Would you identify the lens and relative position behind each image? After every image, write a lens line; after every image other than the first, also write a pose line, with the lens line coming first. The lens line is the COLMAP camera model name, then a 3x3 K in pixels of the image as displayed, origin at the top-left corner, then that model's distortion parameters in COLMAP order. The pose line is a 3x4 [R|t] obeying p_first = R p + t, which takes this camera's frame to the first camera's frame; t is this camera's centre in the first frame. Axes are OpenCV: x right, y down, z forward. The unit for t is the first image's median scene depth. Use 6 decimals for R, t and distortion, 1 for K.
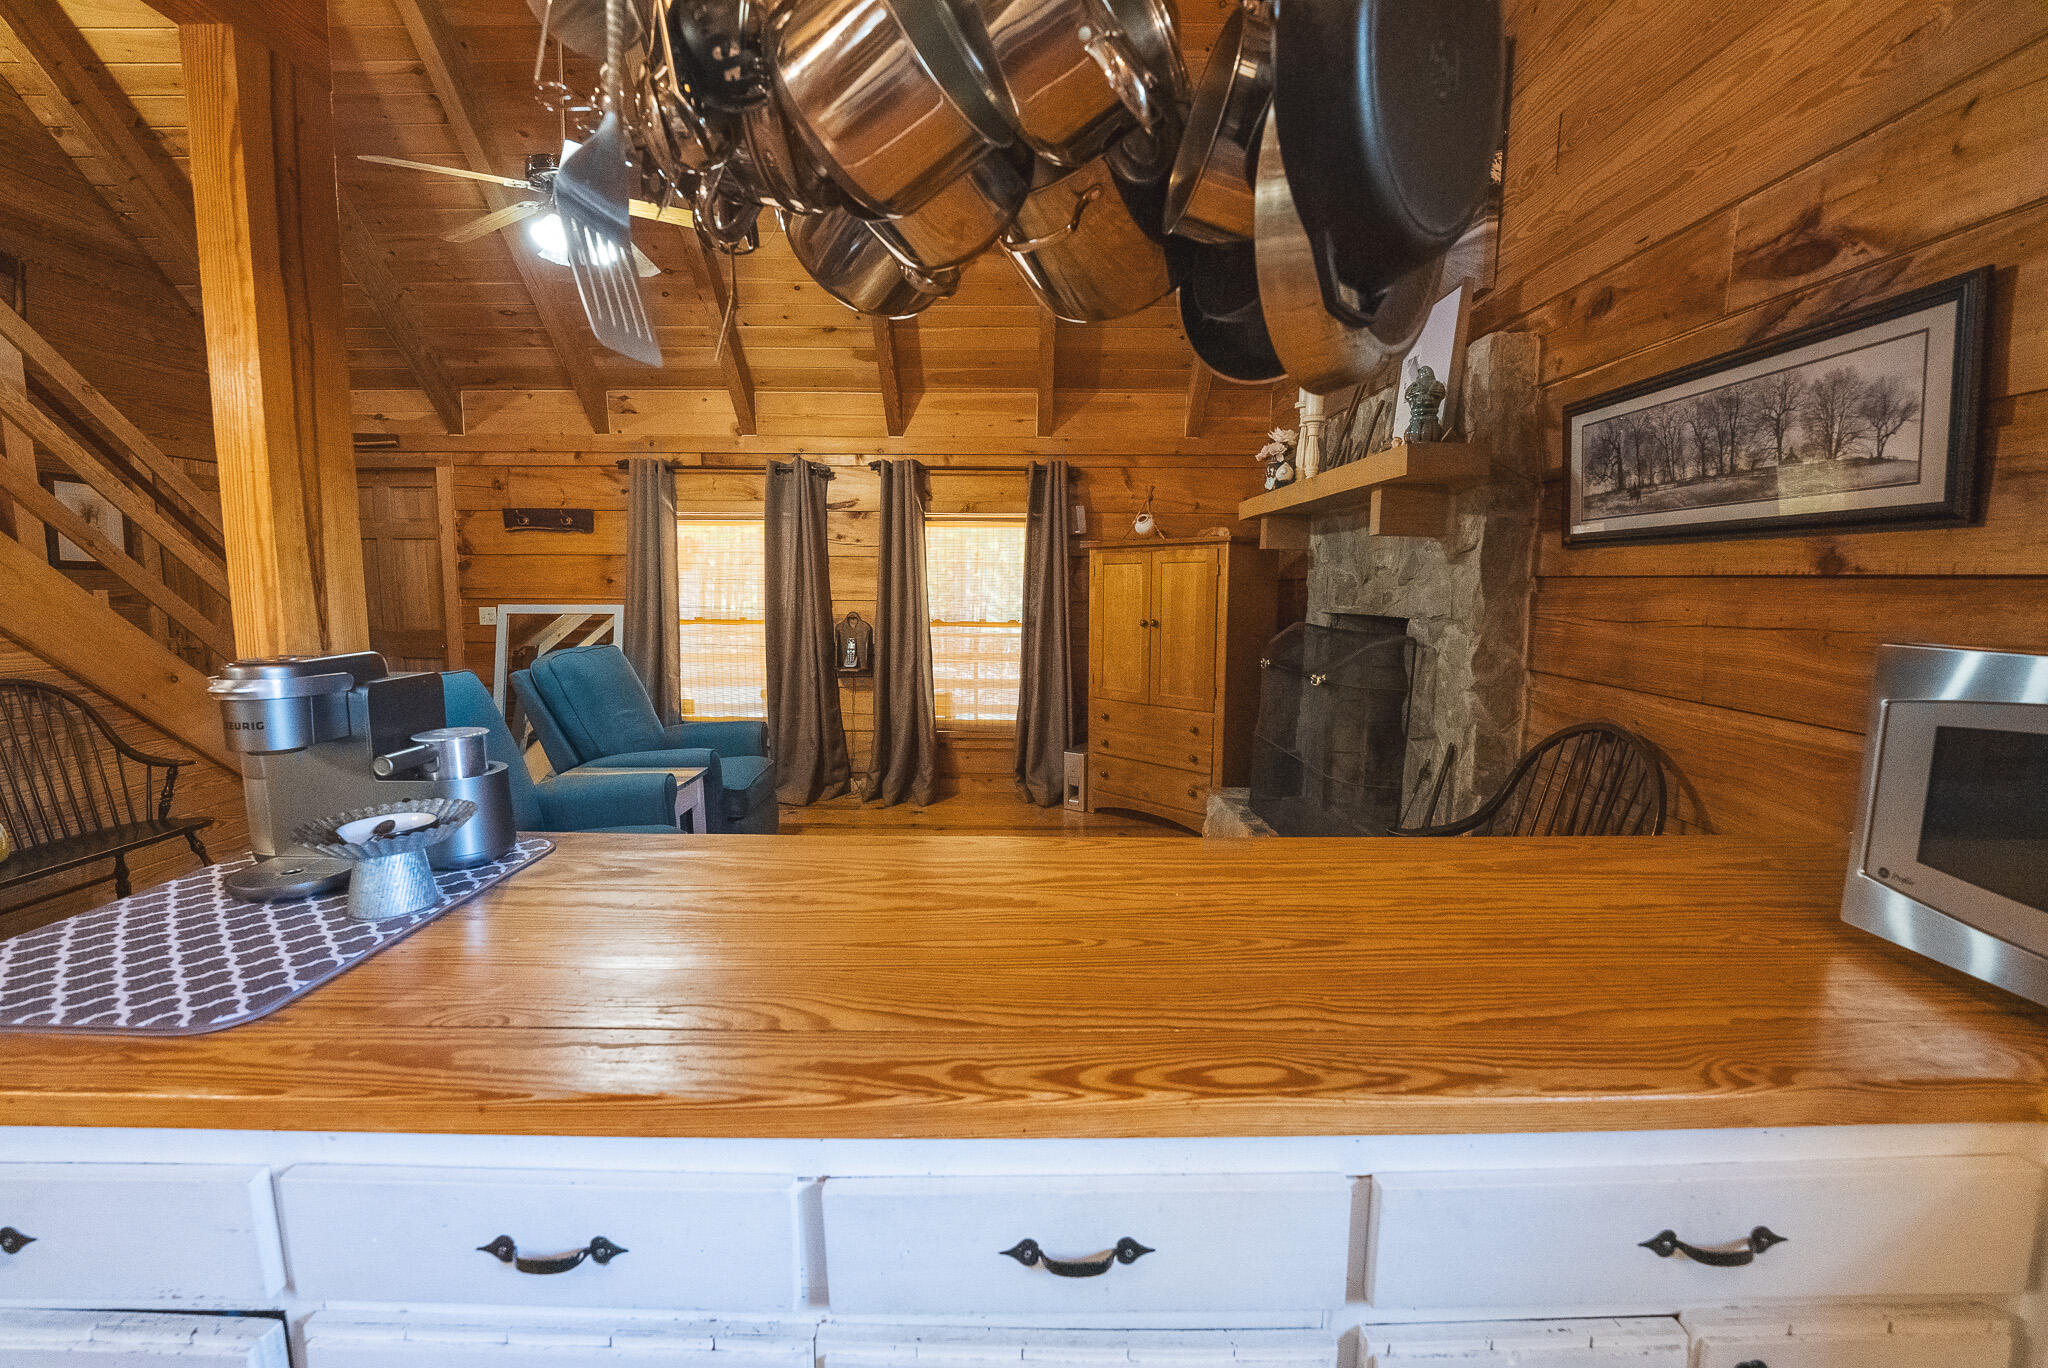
lens RADIAL K [[837.3, 0, 1024.0], [0, 837.3, 684.0], [0, 0, 1]] dist [-0.015560, 0.000343]
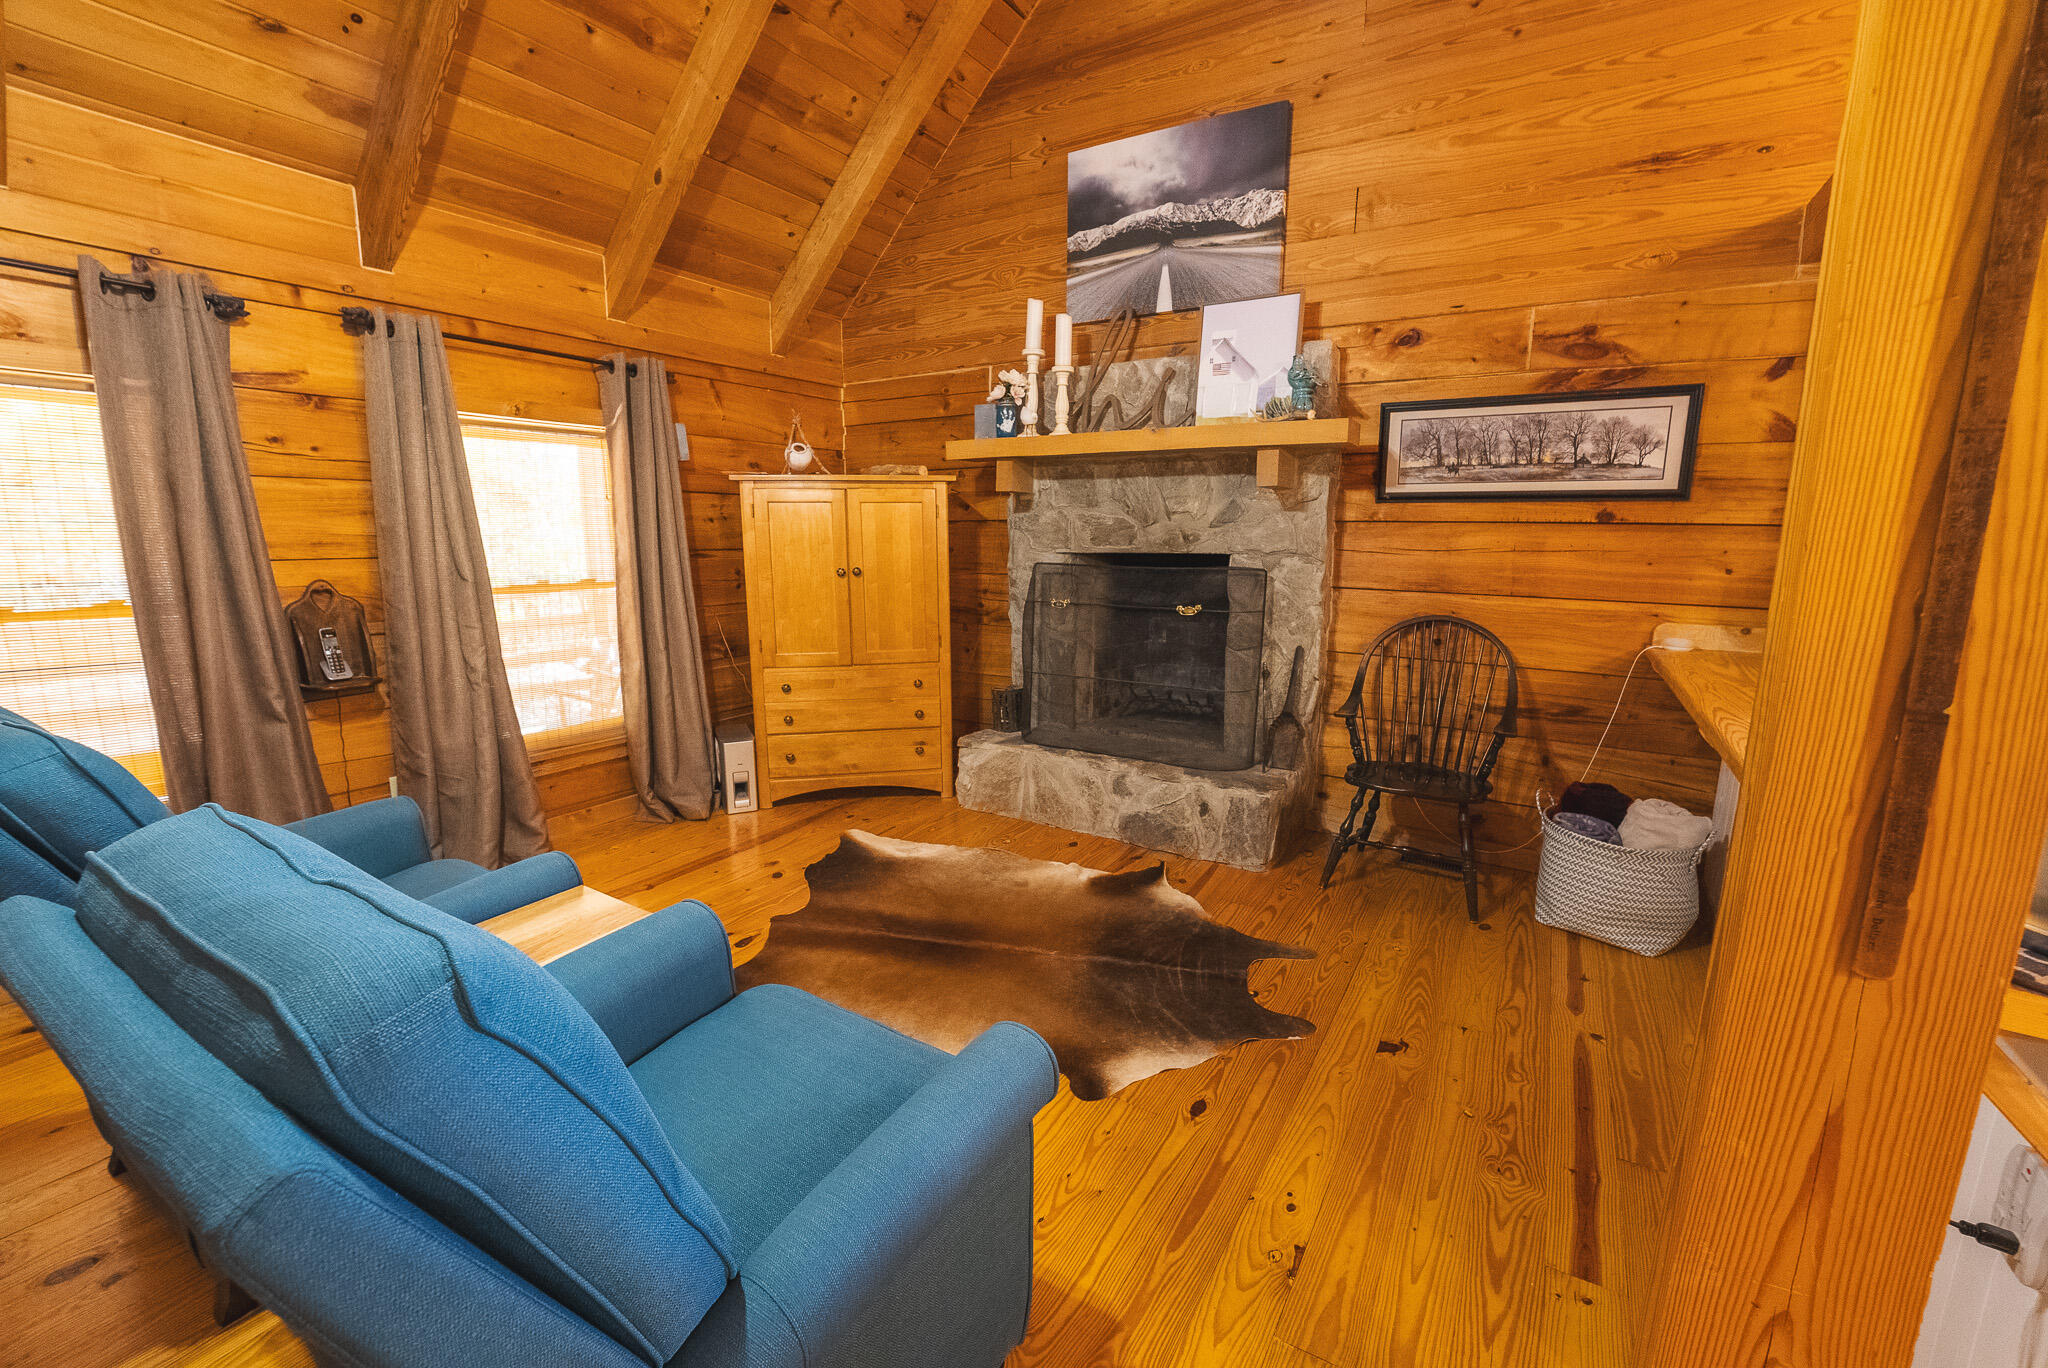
lens RADIAL K [[837.4, 0, 1024.0], [0, 837.4, 684.0], [0, 0, 1]] dist [-0.024131, 0.000102]
pose [[0.528876, -0.156104, 0.834219, -1.033069], [0.100928, 0.987532, 0.120807, -0.092423], [-0.842677, 0.020304, 0.538037, 0.793801]]
